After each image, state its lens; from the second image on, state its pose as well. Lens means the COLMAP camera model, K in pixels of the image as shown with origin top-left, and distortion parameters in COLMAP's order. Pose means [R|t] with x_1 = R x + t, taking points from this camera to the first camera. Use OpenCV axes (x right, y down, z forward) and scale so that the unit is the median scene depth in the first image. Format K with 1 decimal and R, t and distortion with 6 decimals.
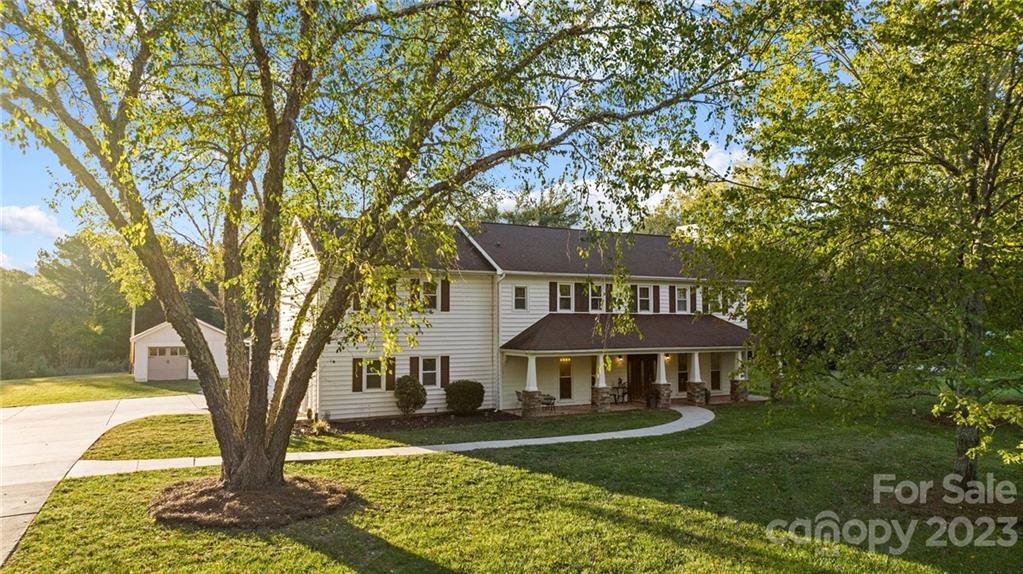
lens RADIAL K [[706.9, 0, 511.5], [0, 706.9, 287.0], [0, 0, 1]] dist [-0.057586, 0.070968]
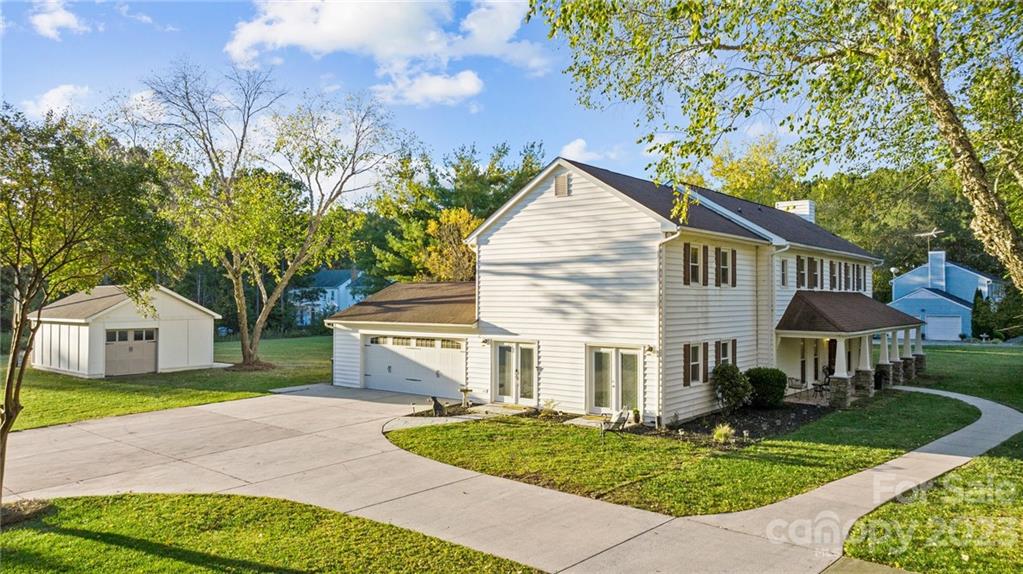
lens RADIAL K [[706.9, 0, 511.5], [0, 706.9, 287.0], [0, 0, 1]] dist [-0.057586, 0.070968]
pose [[0.937147, 0.008804, 0.348824, -0.623509], [-0.023058, 0.999059, 0.036732, 0.009259], [-0.348173, -0.042466, 0.936468, 0.298008]]
